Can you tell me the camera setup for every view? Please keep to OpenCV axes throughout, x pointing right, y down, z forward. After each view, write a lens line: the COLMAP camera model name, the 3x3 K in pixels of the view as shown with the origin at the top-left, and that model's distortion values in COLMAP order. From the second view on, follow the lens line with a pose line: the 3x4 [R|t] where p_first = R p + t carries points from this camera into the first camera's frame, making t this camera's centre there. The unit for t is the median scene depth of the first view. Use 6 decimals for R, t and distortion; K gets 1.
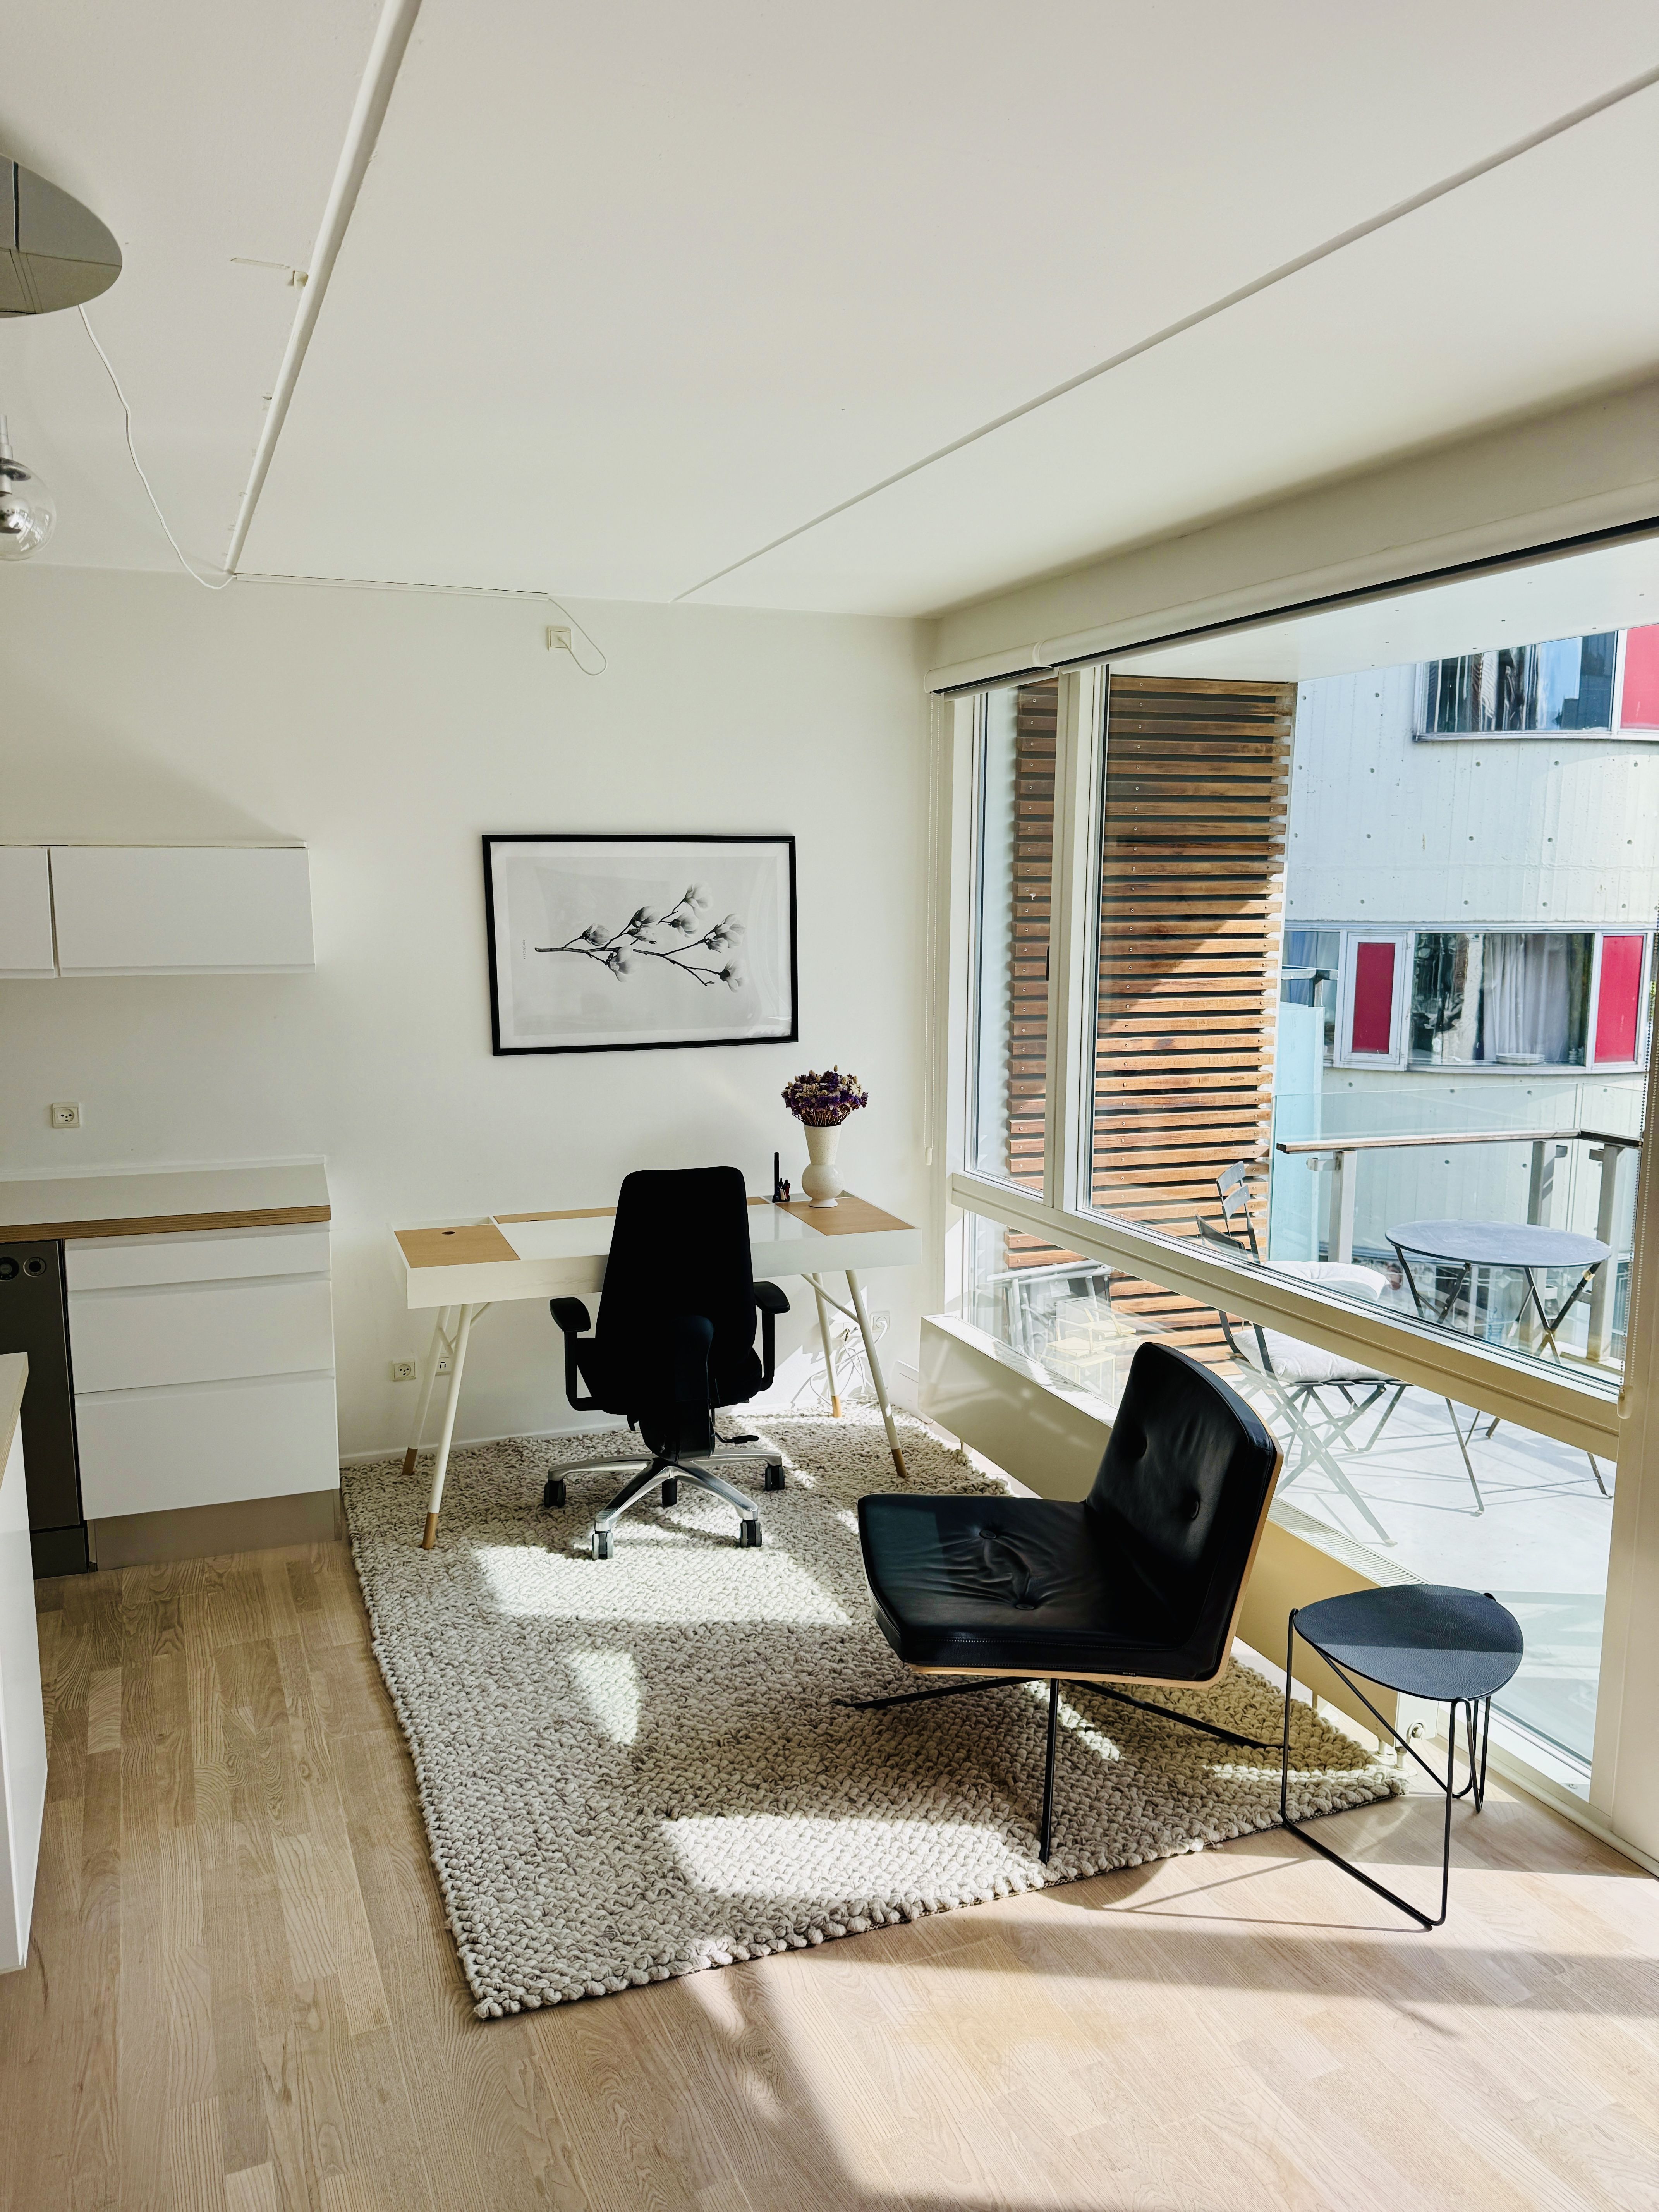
lens RADIAL K [[1554.2, 0, 821.7], [0, 1554.2, 1095.0], [0, 0, 1]] dist [0.025705, -0.028443]
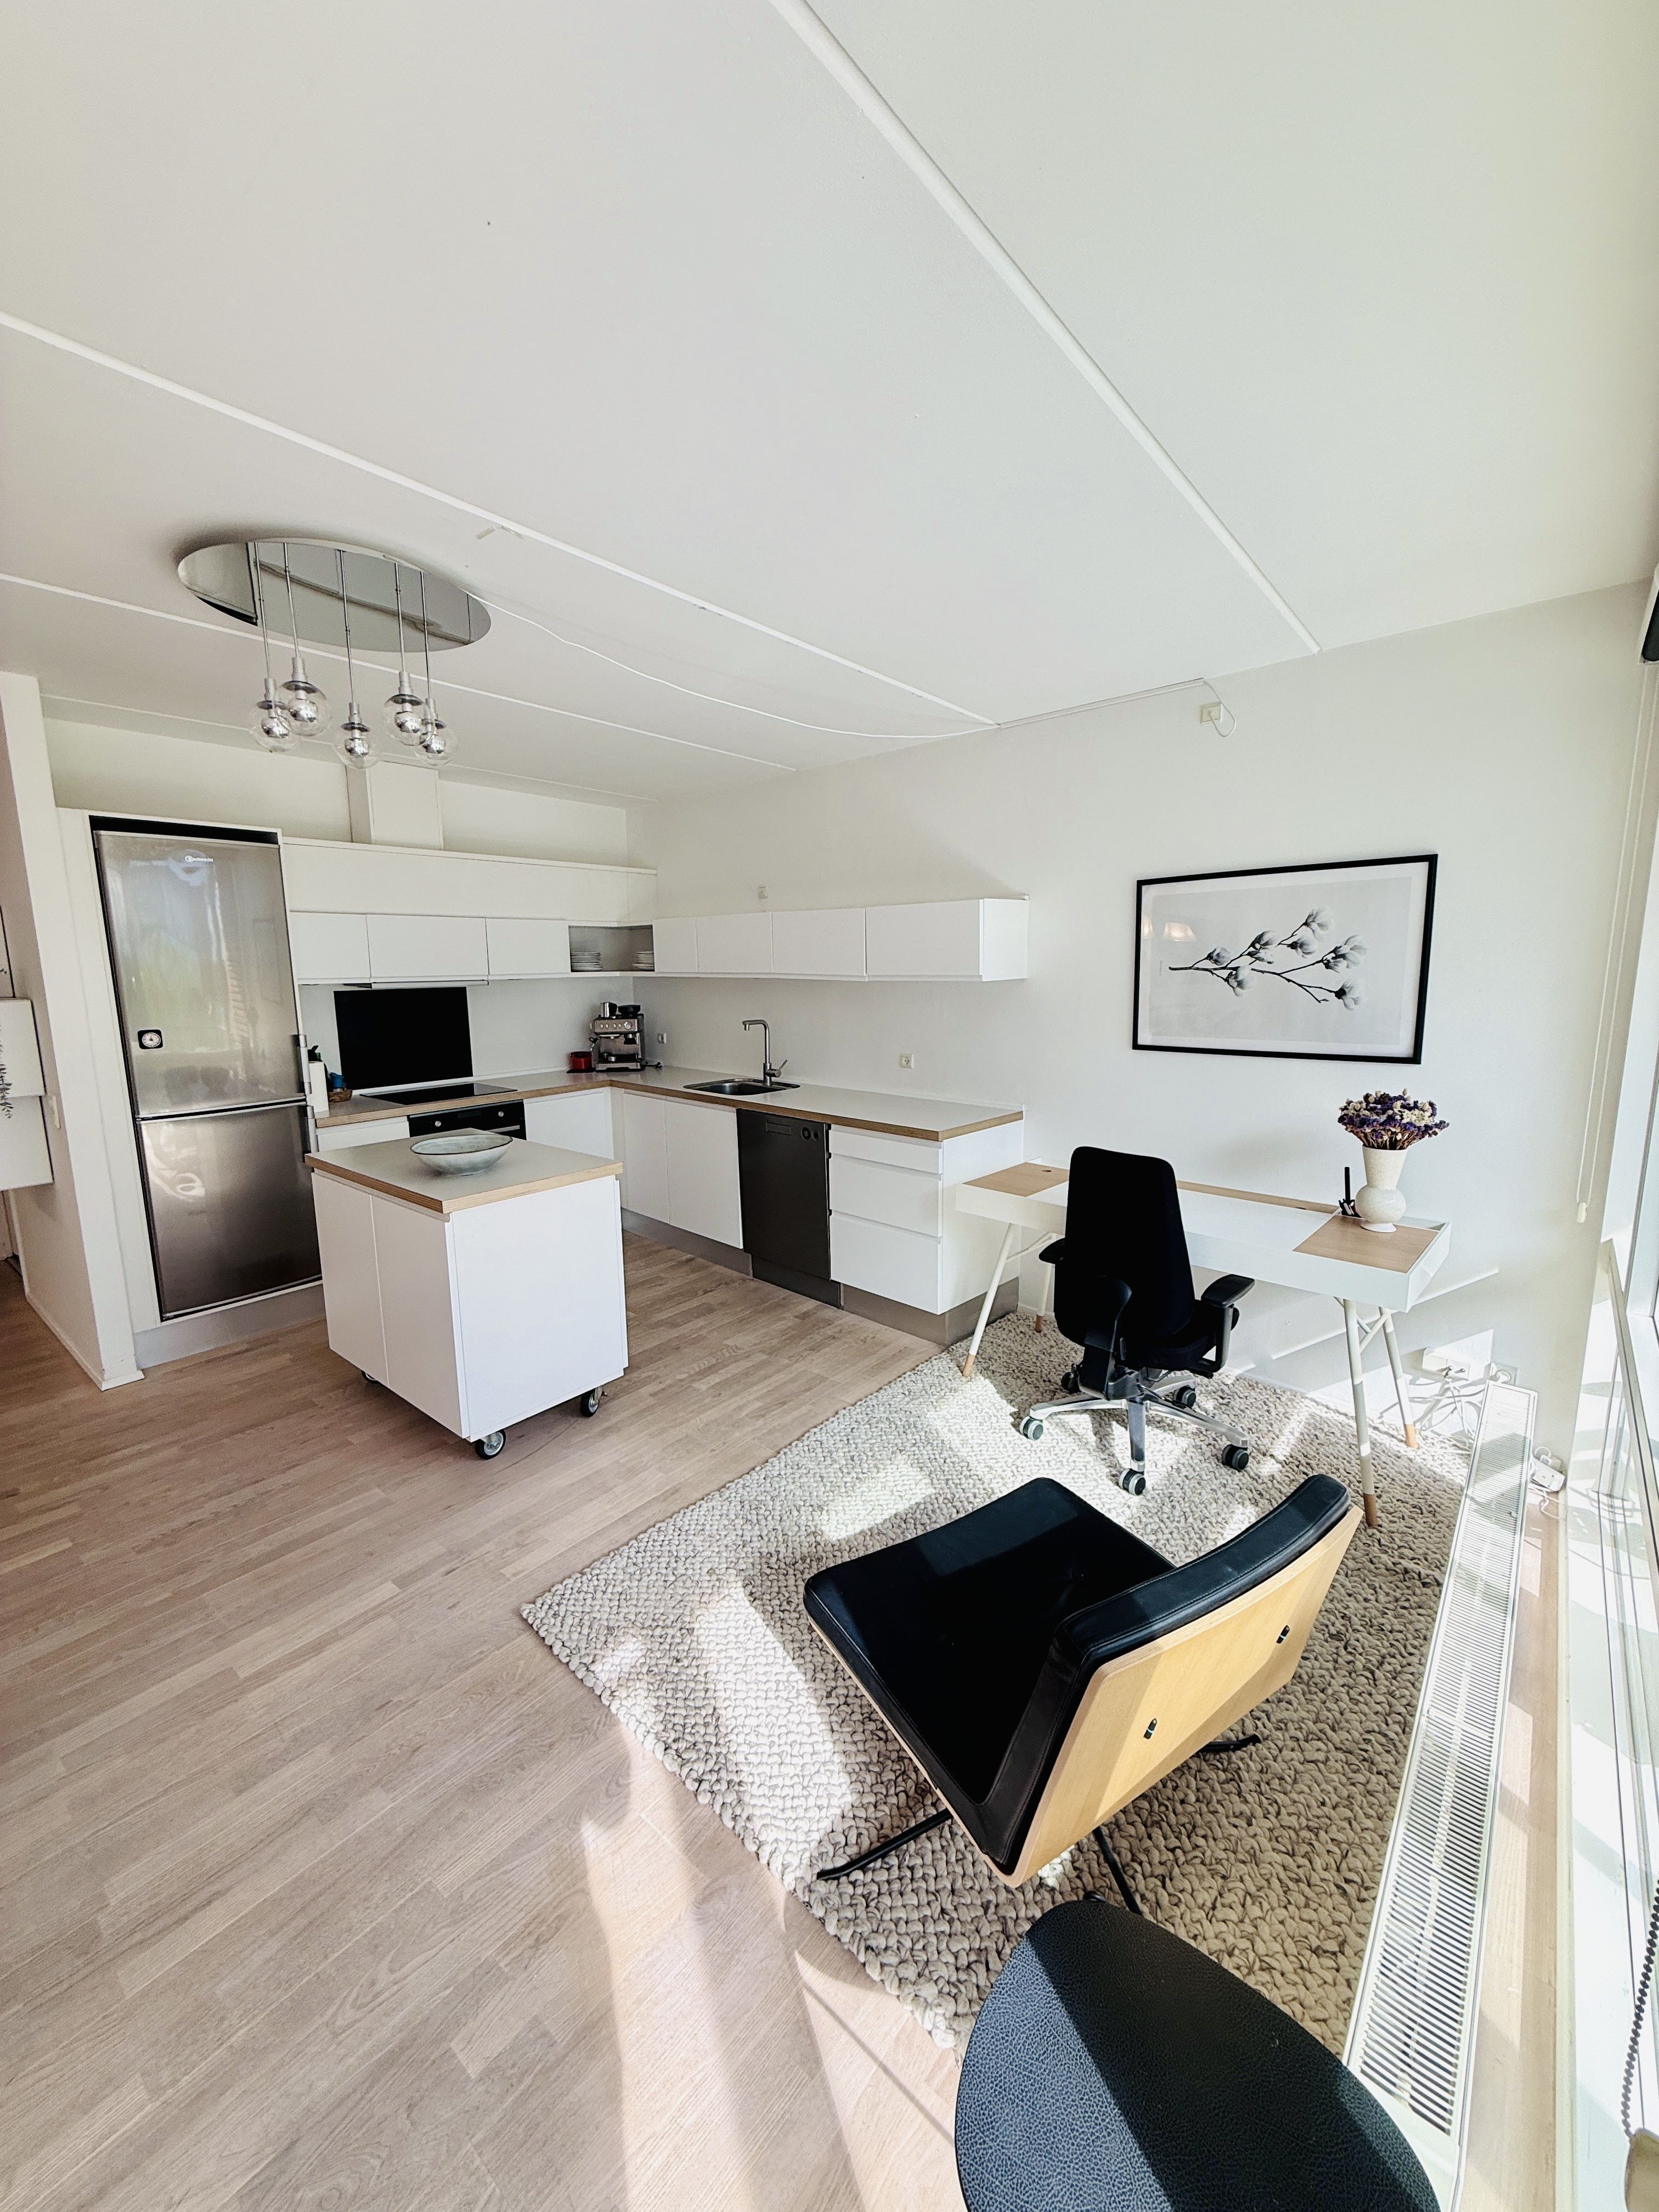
lens RADIAL K [[877.4, 0, 823.7], [0, 877.4, 1097.5], [0, 0, 1]] dist [-0.001042, -0.000314]
pose [[0.446682, 0.129208, -0.885313, 0.391015], [-0.105286, 0.990233, 0.091399, -0.029339], [0.888476, 0.052384, 0.455923, 0.501916]]
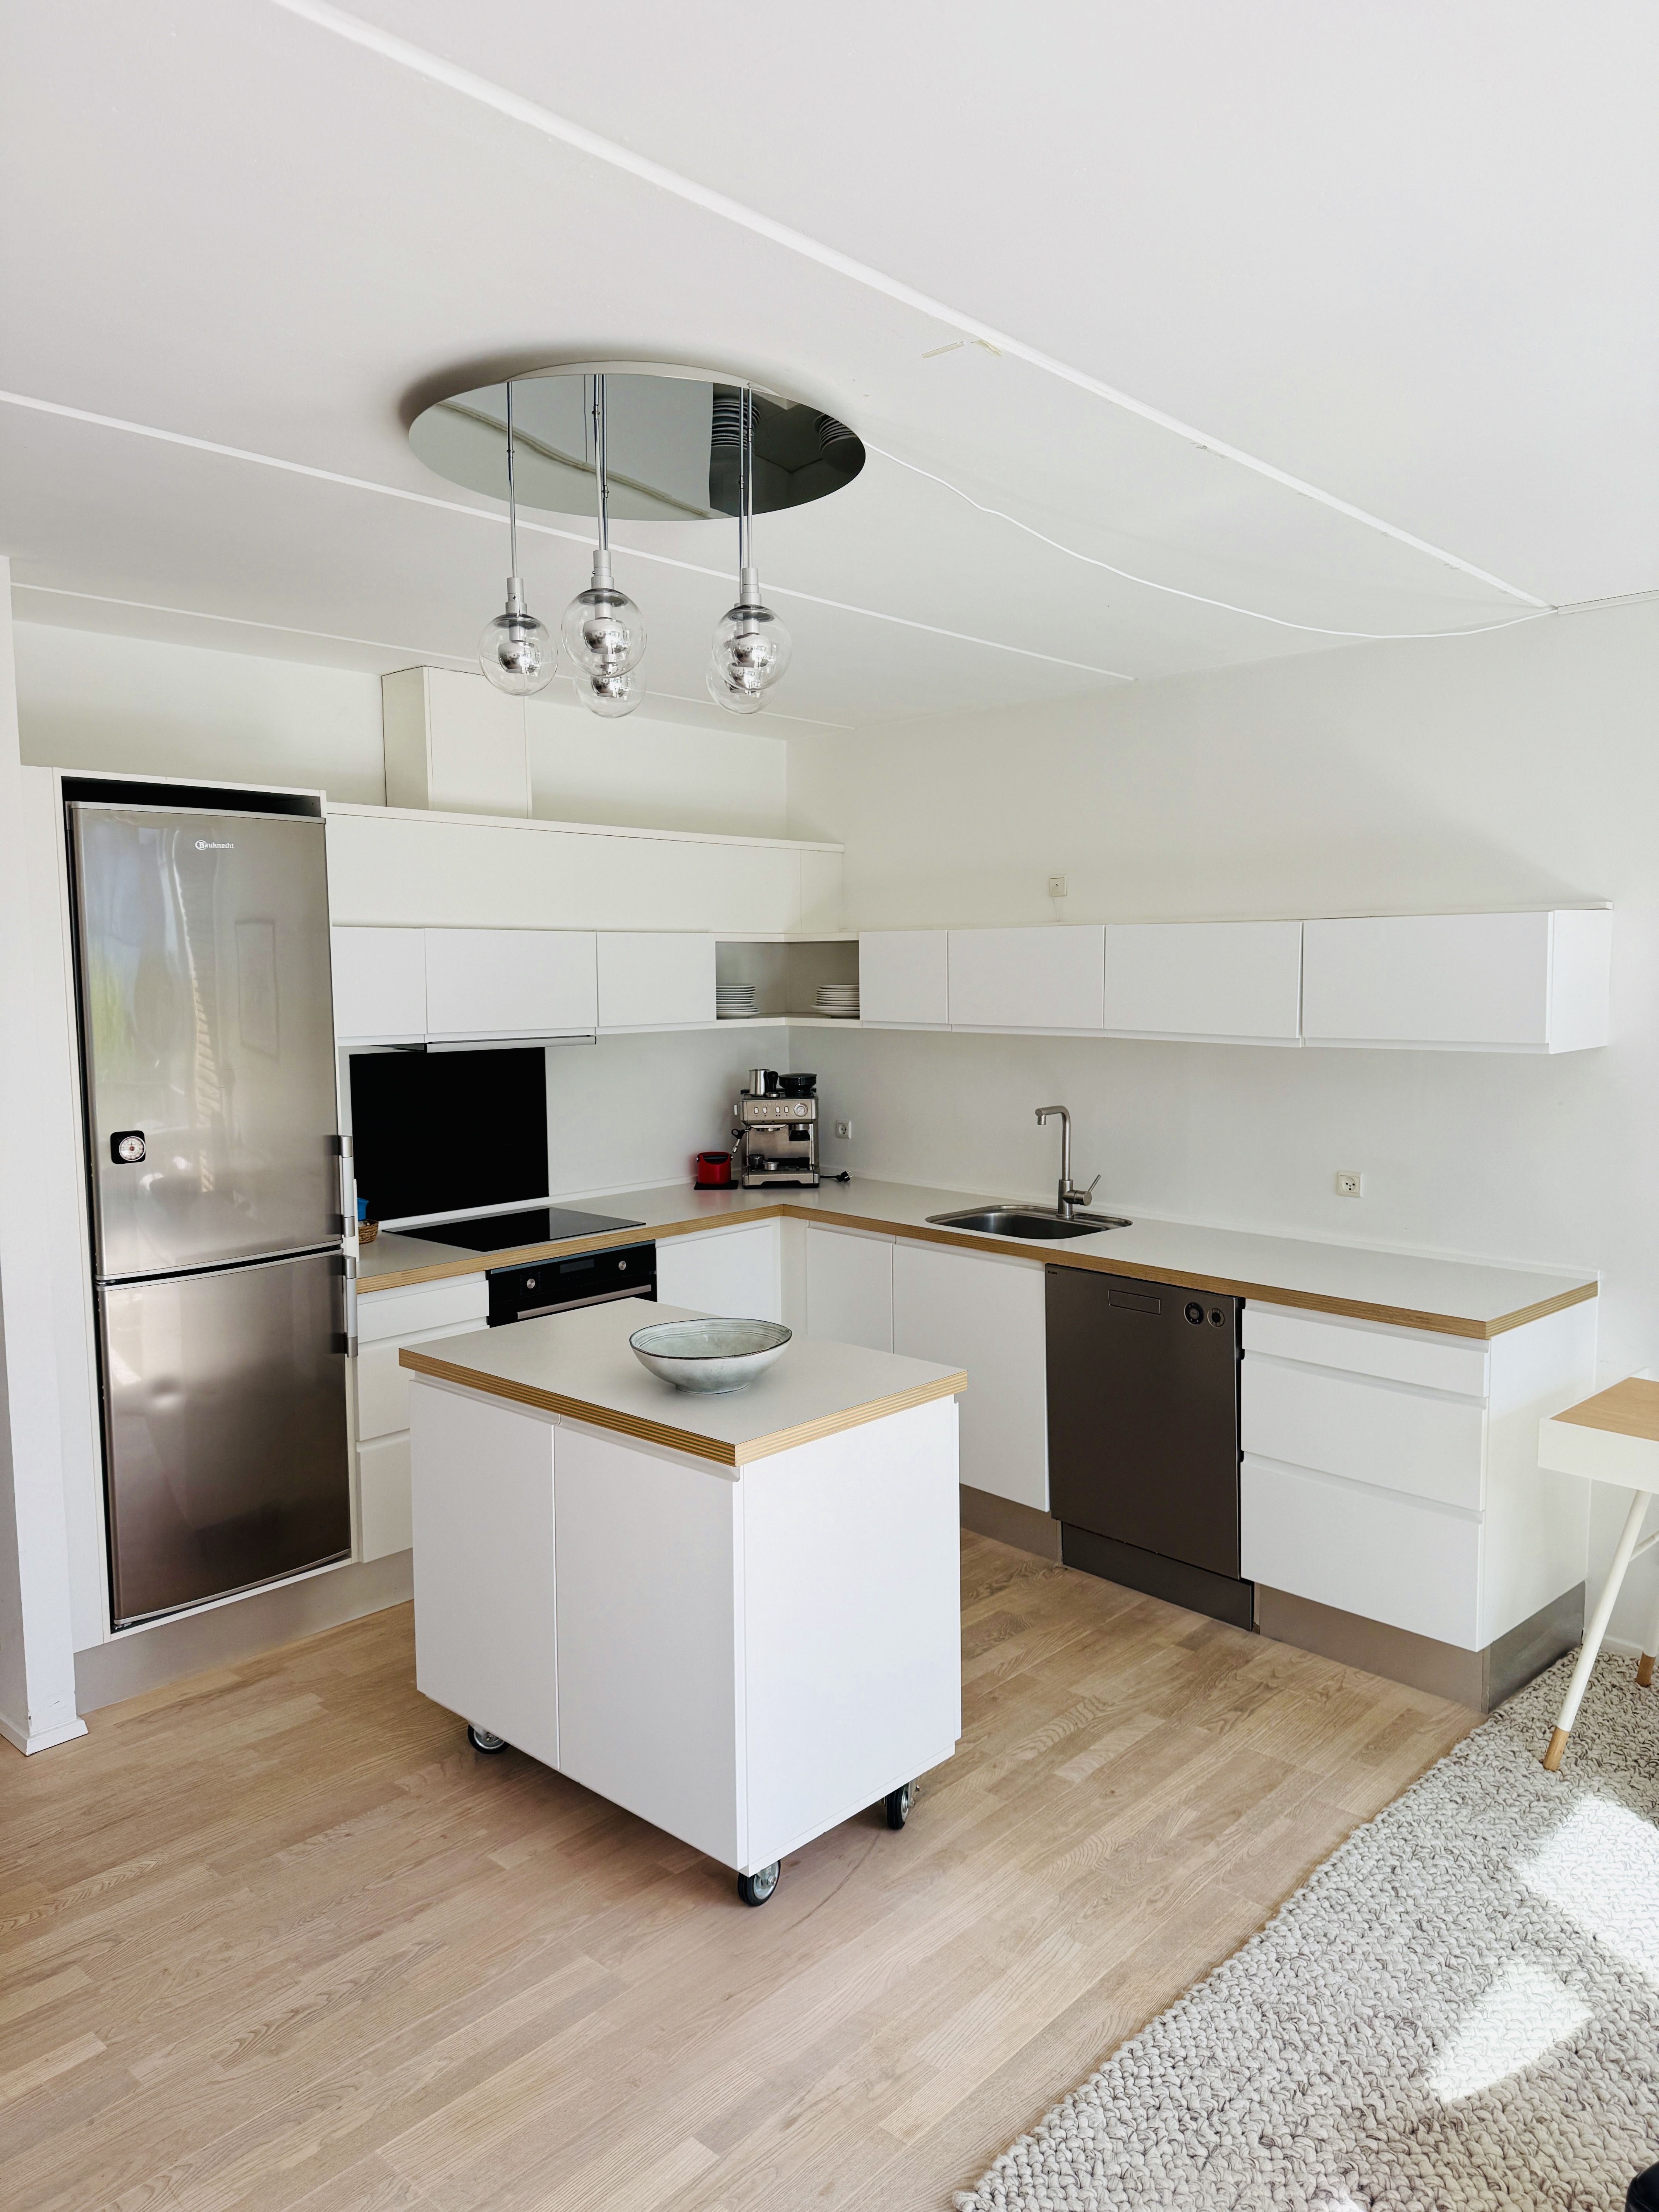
lens RADIAL K [[1554.2, 0, 829.9], [0, 1554.2, 1101.4], [0, 0, 1]] dist [0.025705, -0.028443]
pose [[0.402034, 0.072807, -0.912725, 0.316291], [-0.110636, 0.993393, 0.030509, -0.036023], [0.908916, 0.088715, 0.407433, 0.306850]]
